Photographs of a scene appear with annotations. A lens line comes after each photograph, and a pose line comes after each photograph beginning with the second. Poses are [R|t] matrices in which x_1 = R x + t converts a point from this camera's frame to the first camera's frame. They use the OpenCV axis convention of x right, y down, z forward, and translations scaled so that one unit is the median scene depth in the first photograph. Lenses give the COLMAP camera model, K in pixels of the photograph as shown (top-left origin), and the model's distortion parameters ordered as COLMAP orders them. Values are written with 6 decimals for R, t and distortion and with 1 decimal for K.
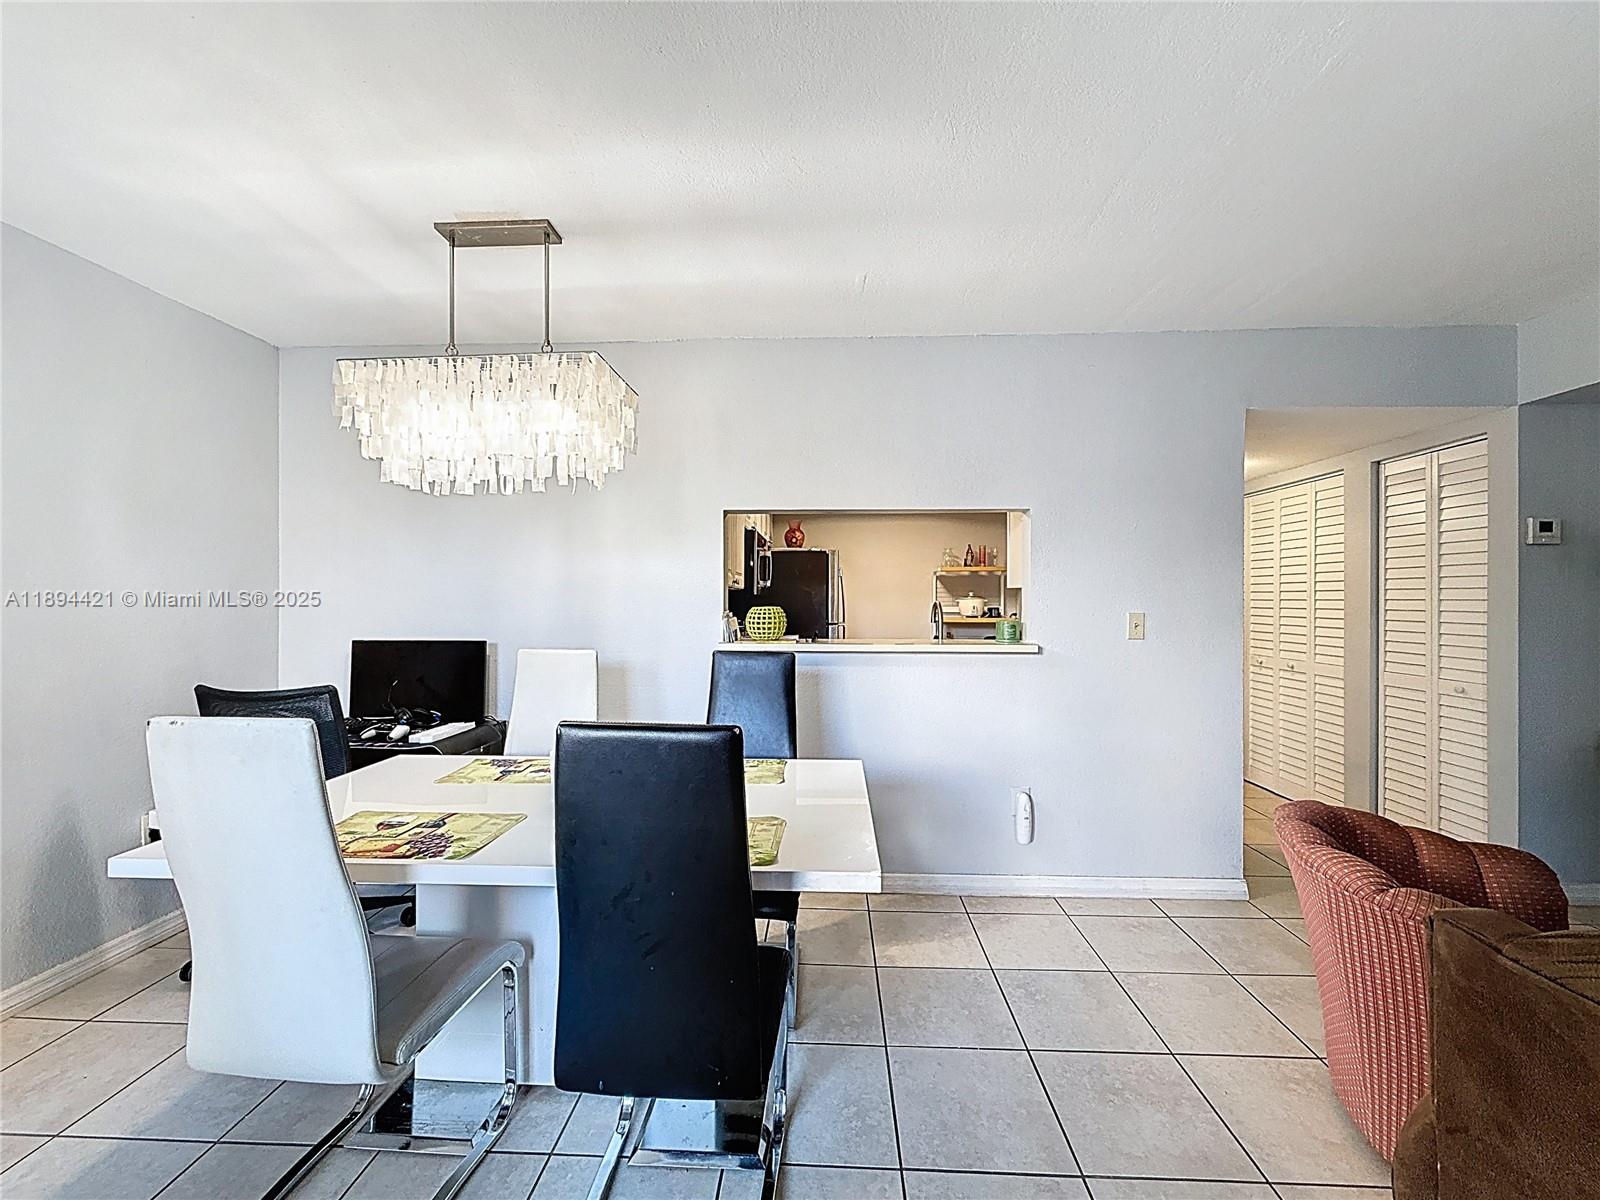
lens RADIAL K [[648.8, 0, 794.4], [0, 648.8, 599.7], [0, 0, 1]] dist [0.001291, -0.000833]
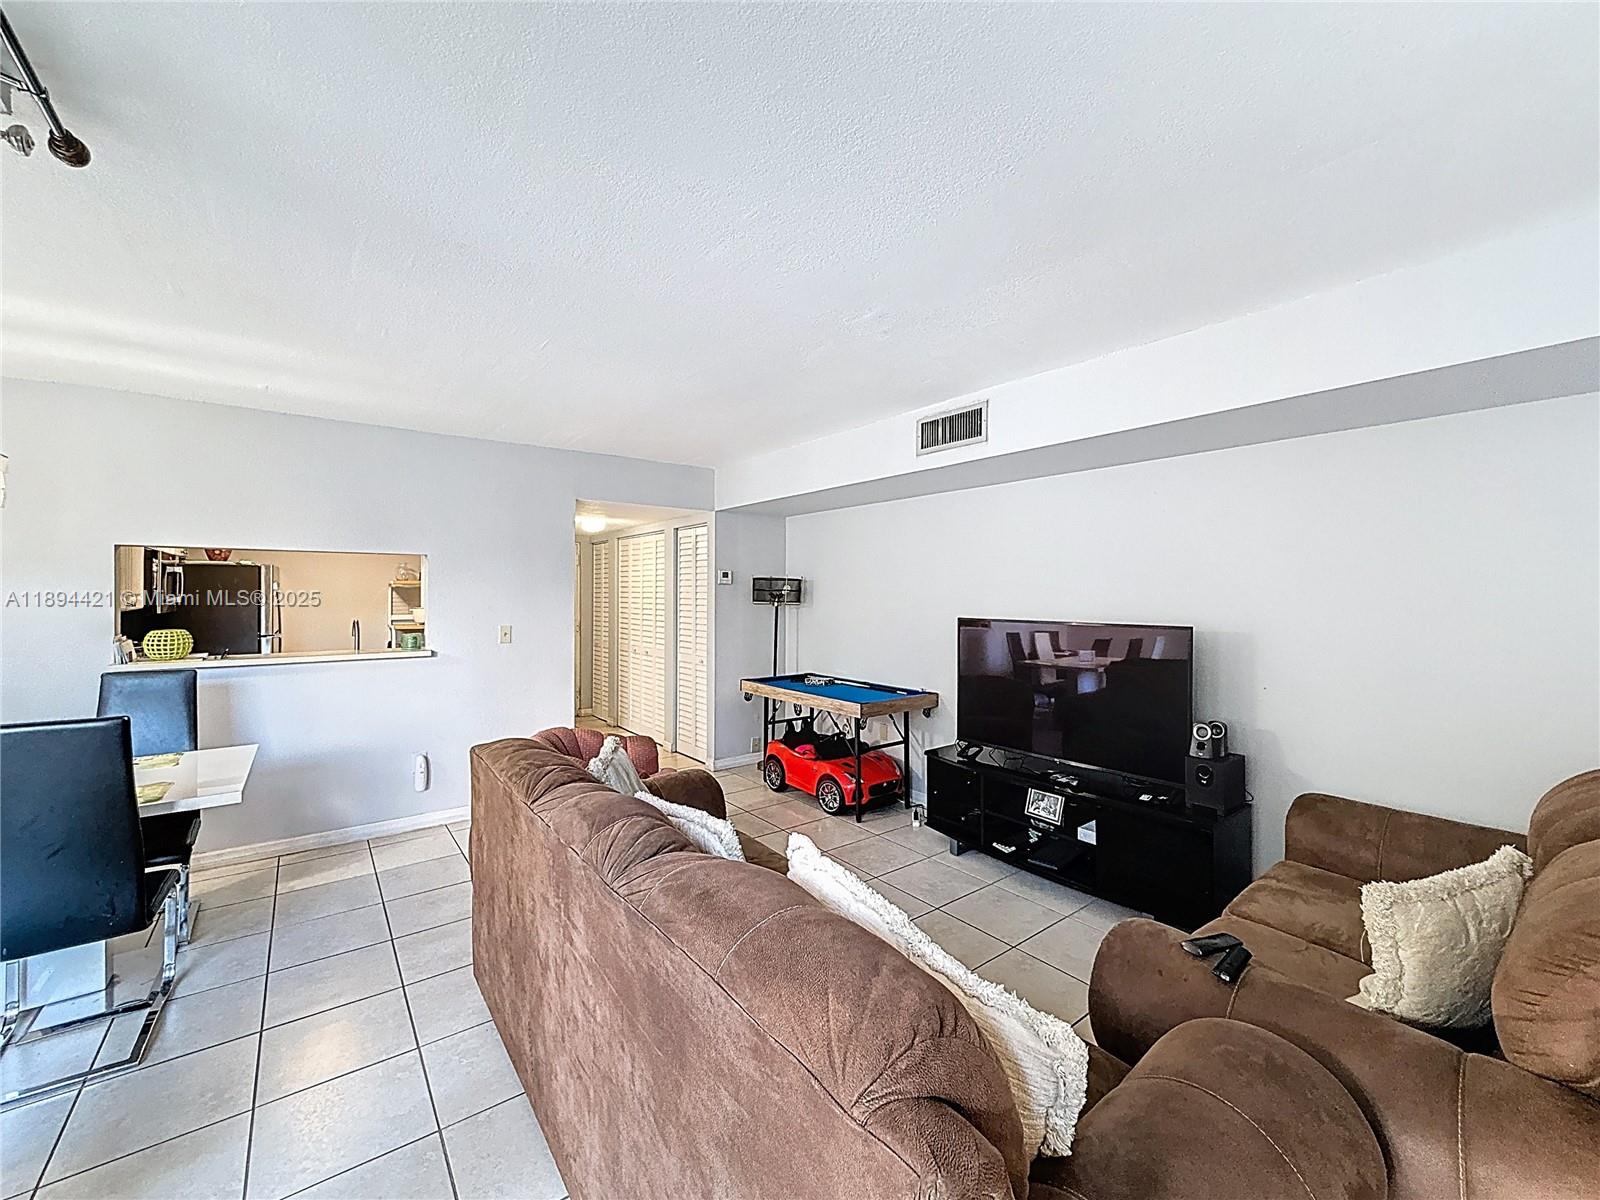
lens RADIAL K [[648.8, 0, 799.8], [0, 648.8, 592.1], [0, 0, 1]] dist [0.001291, -0.000833]
pose [[0.761903, 0.000852, 0.647690, 0.064661], [-0.001261, 0.999999, 0.000168, -0.059170], [-0.647690, -0.000945, 0.761904, -0.603417]]
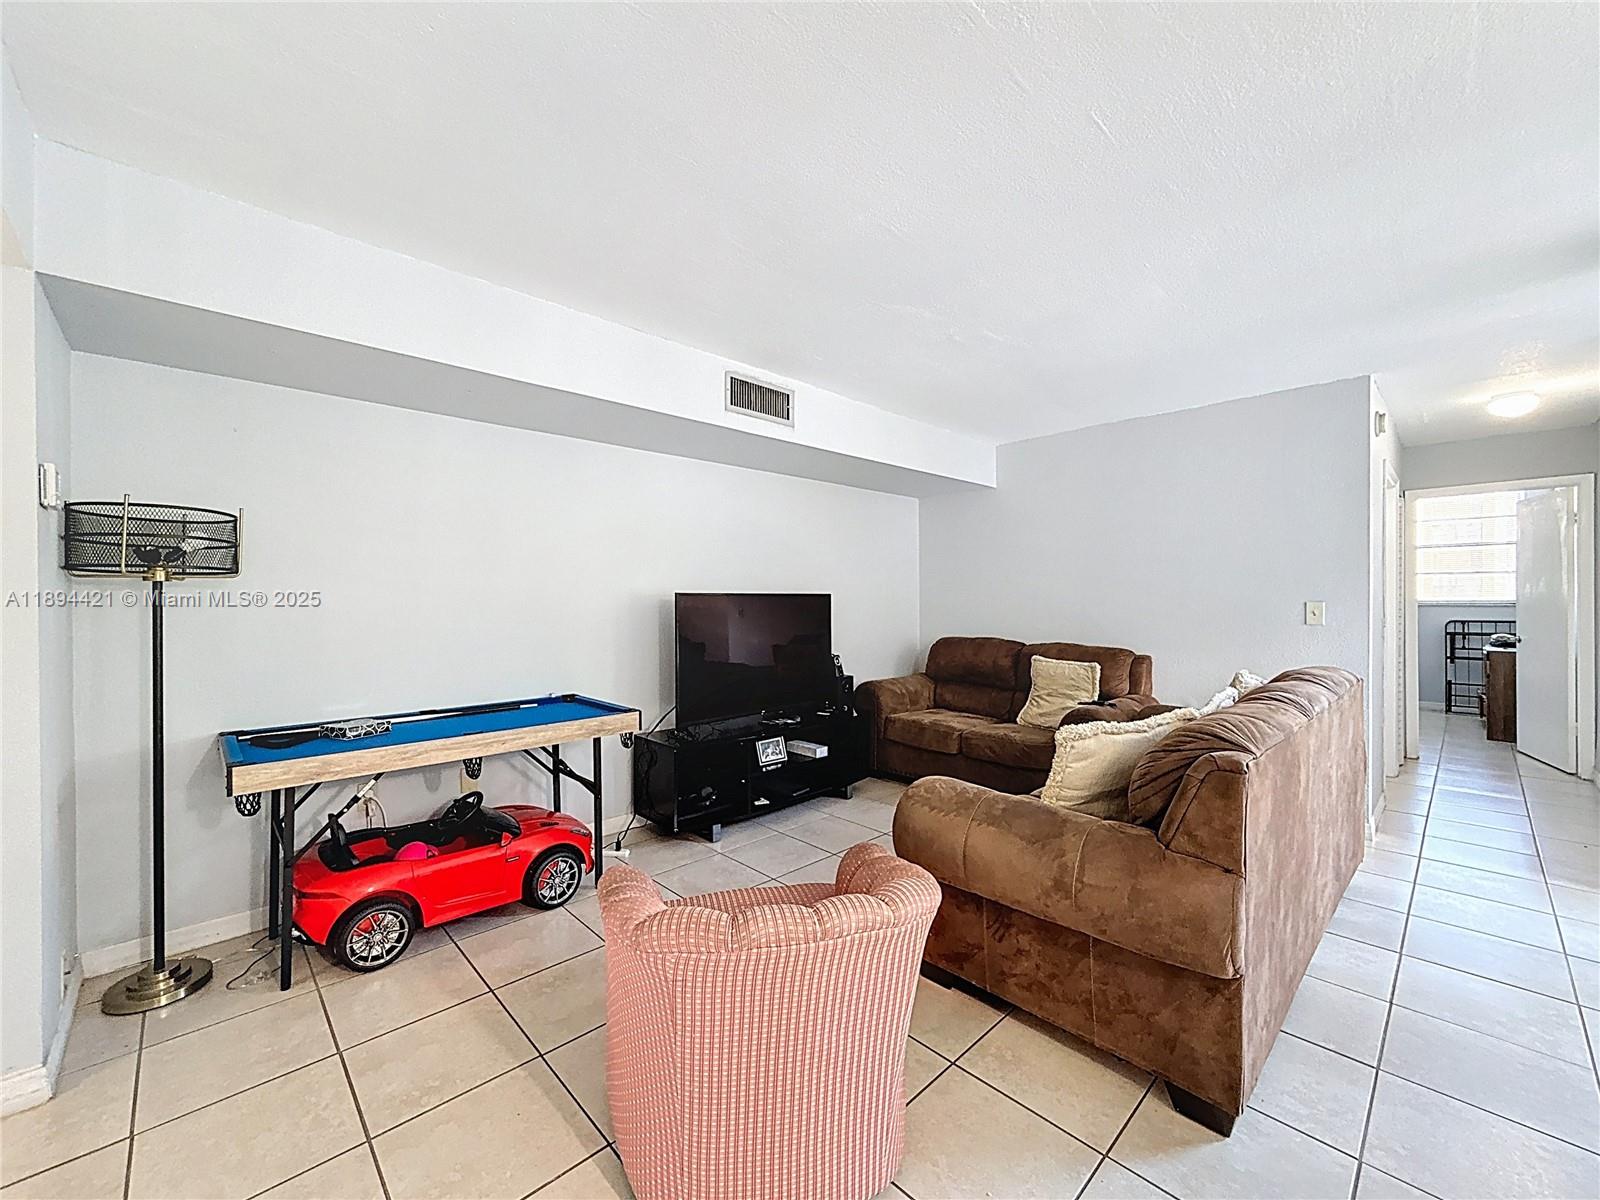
lens RADIAL K [[648.8, 0, 801.6], [0, 648.8, 596.9], [0, 0, 1]] dist [0.001291, -0.000833]
pose [[-0.717692, -0.006837, 0.696327, 0.162945], [-0.002909, 0.999973, 0.006820, -0.009577], [-0.696354, 0.002869, -0.717693, 0.844562]]
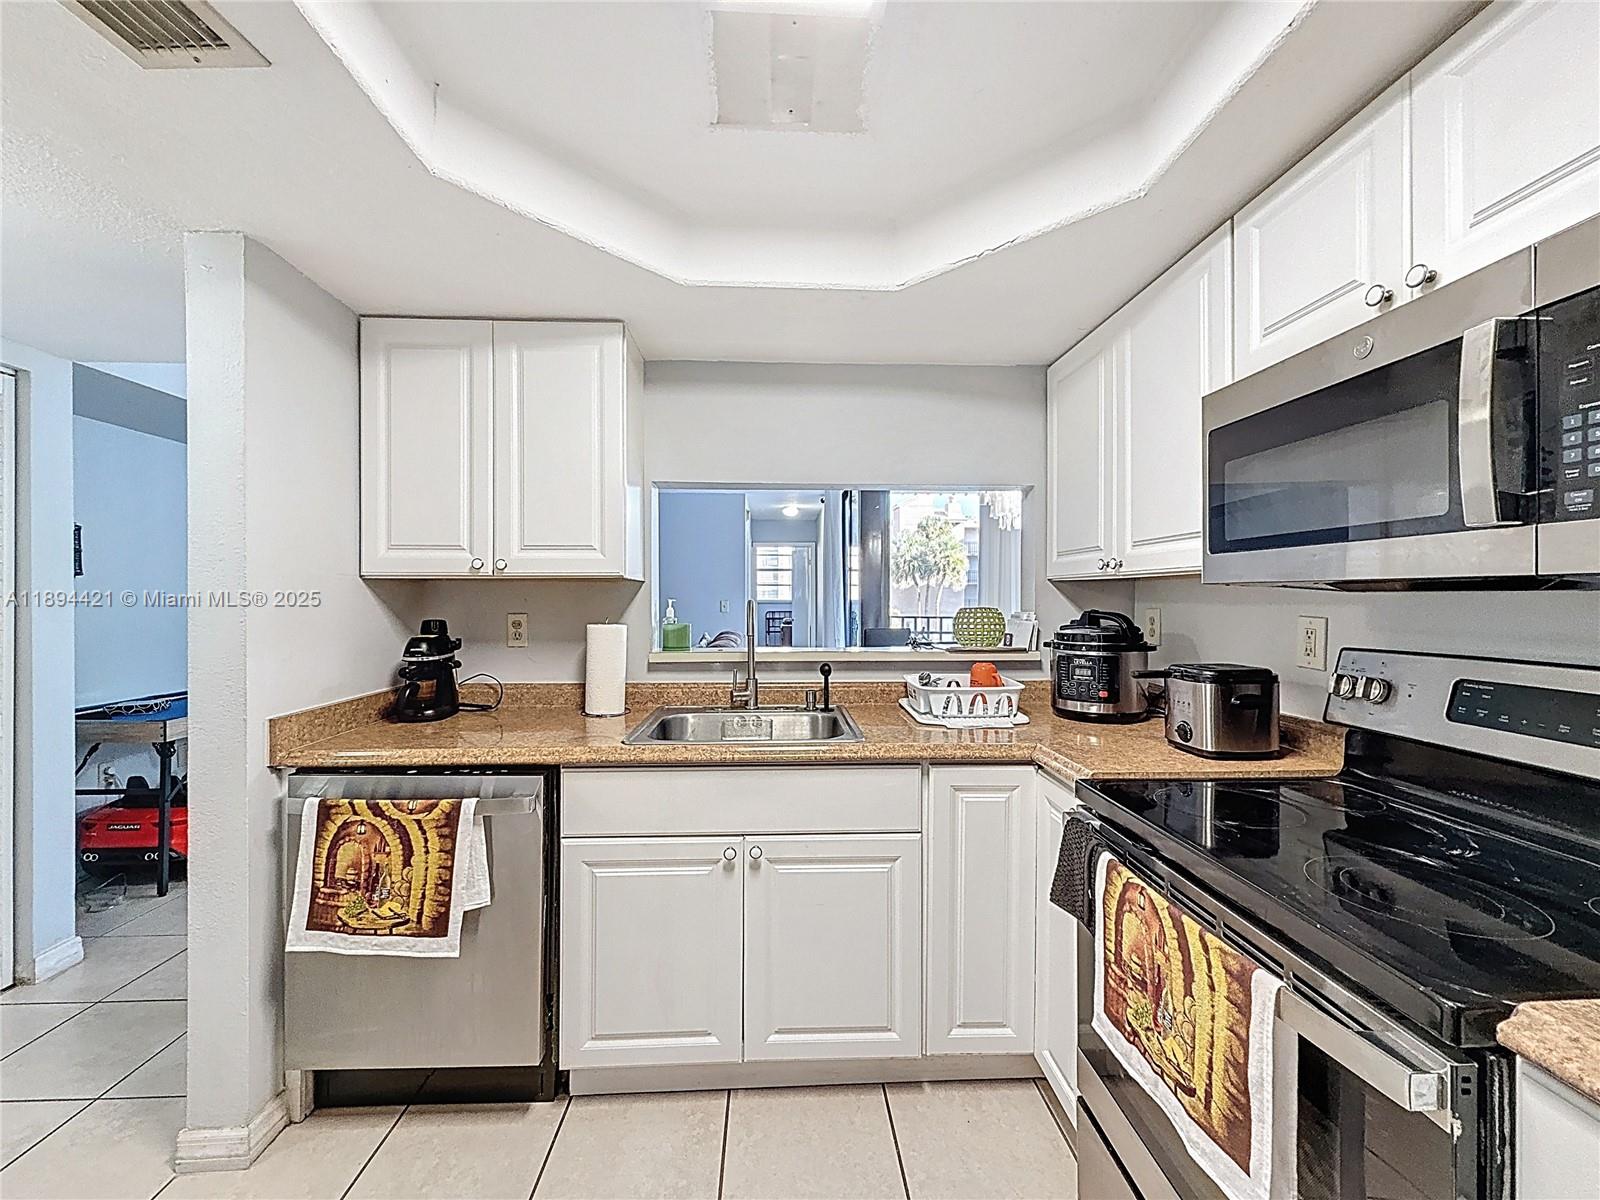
lens RADIAL K [[648.8, 0, 803.3], [0, 648.8, 598.3], [0, 0, 1]] dist [0.001291, -0.000833]
pose [[-0.996795, -0.000962, -0.079987, 0.218115], [-0.000906, 0.999999, -0.000738, -0.000888], [0.079987, -0.000664, -0.996796, 1.766857]]
